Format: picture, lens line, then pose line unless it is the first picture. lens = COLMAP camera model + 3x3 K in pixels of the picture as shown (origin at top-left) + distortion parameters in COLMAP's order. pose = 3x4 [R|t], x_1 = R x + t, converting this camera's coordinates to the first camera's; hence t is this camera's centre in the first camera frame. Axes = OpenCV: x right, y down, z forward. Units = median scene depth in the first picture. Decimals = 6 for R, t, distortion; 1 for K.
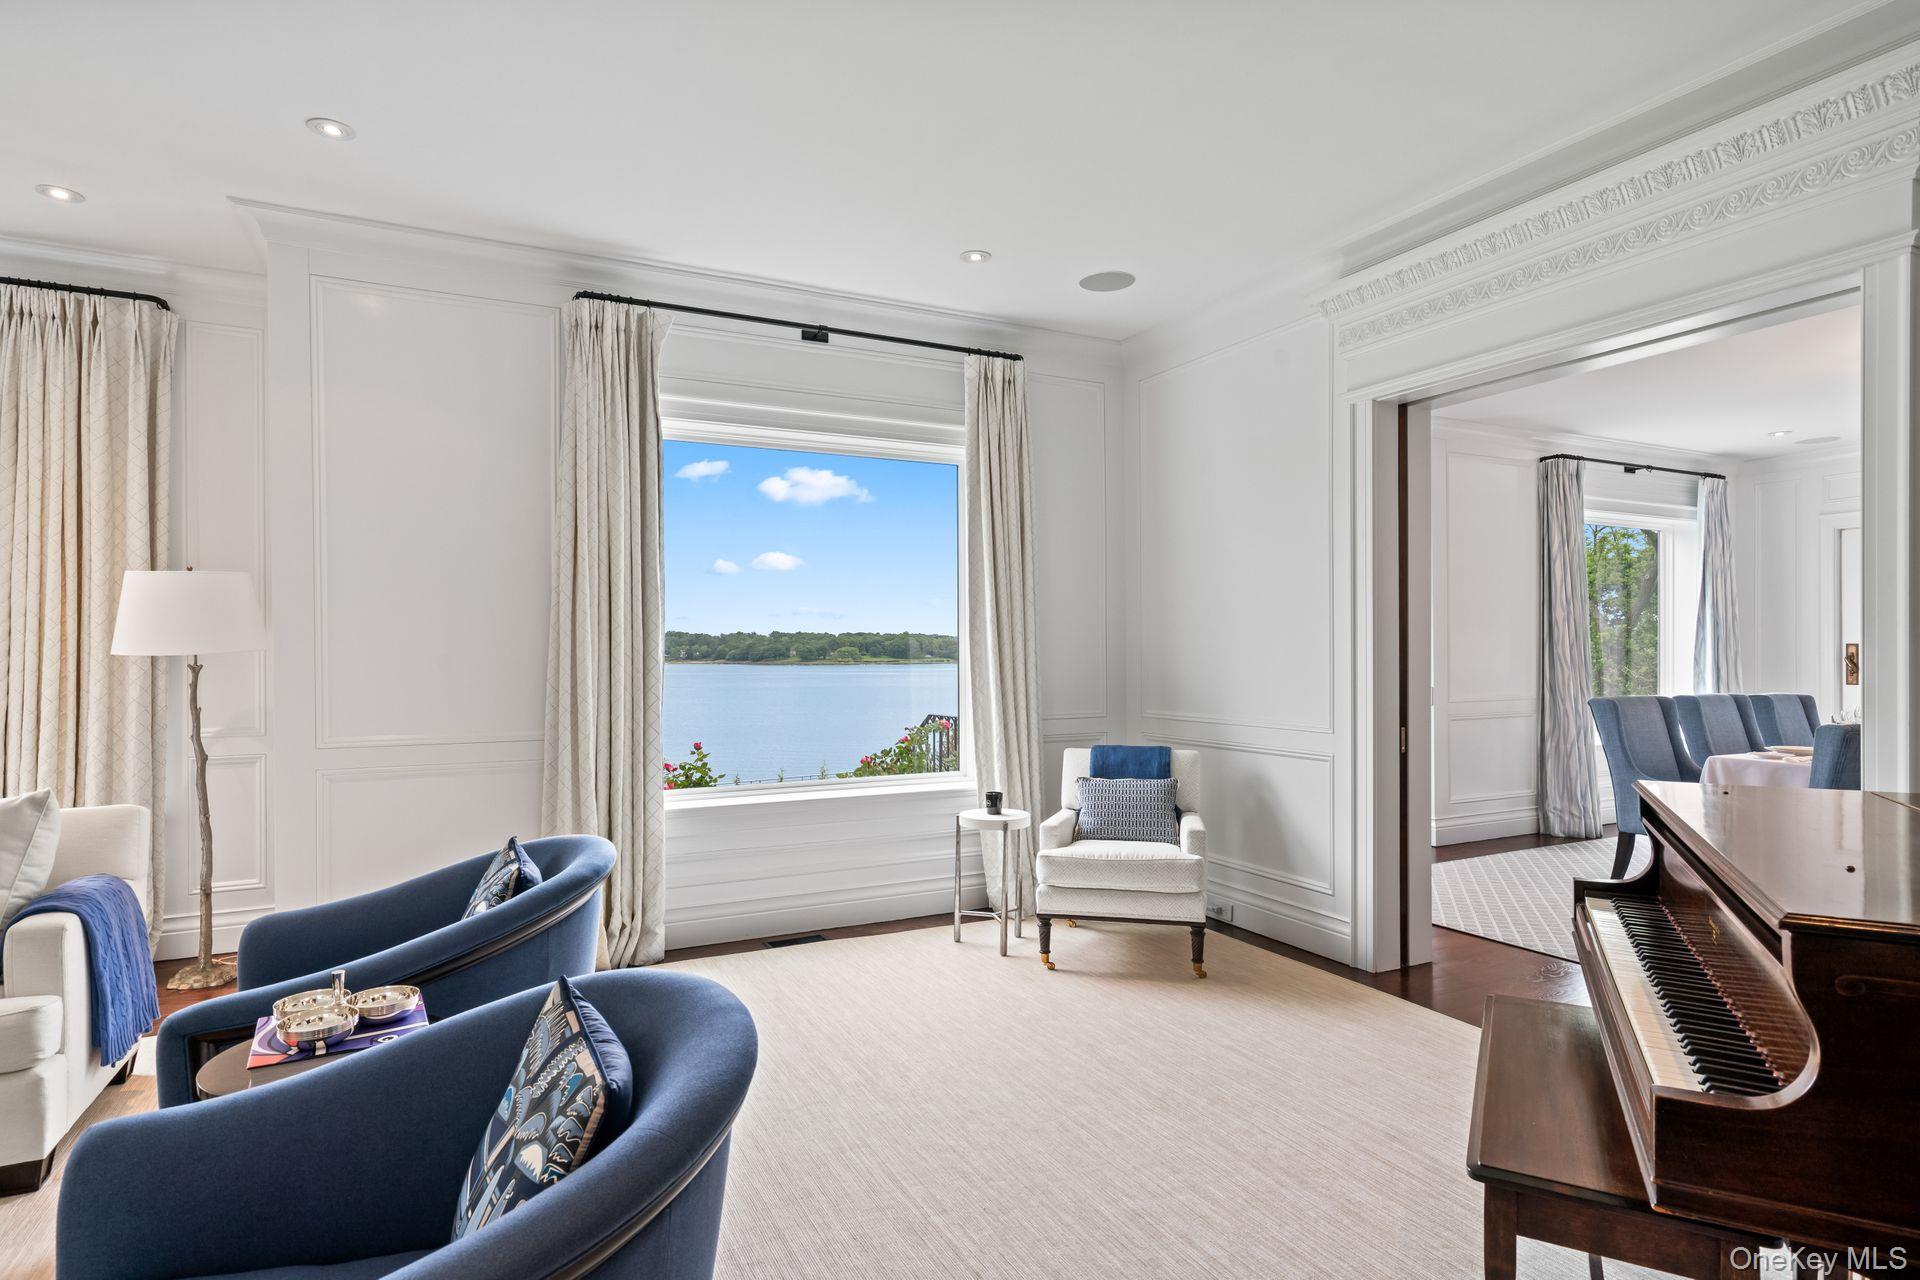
lens RADIAL K [[1000.9, 0, 955.8], [0, 1000.9, 647.7], [0, 0, 1]] dist [0.013635, -0.000366]
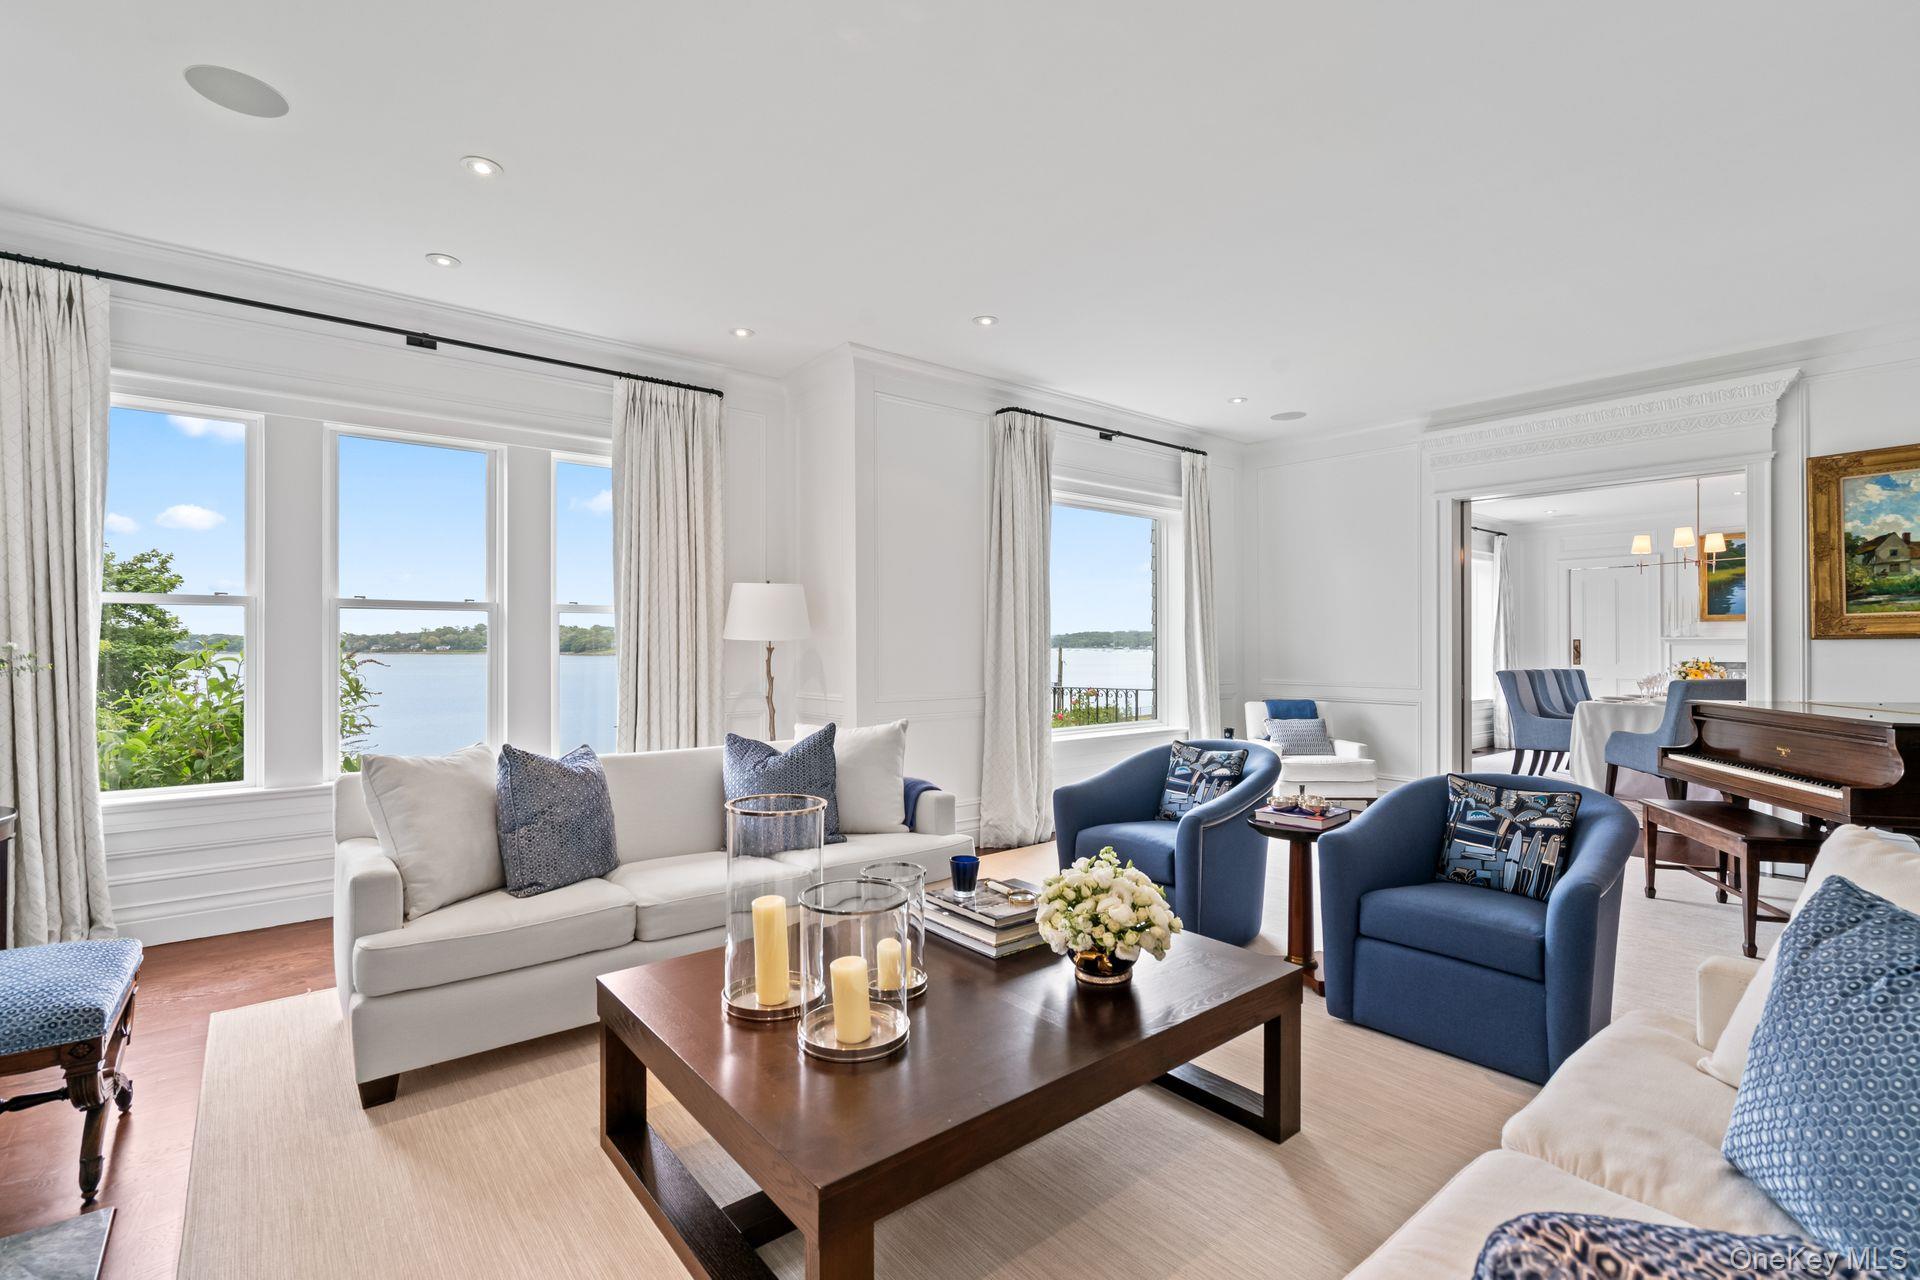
lens RADIAL K [[881.2, 0, 962.6], [0, 881.2, 636.4], [0, 0, 1]] dist [-0.001157, -0.000173]
pose [[0.972275, 0.004927, 0.233789, -0.685349], [-0.003661, 0.999976, -0.005846, 0.005922], [-0.233812, 0.004828, 0.972270, -0.270699]]
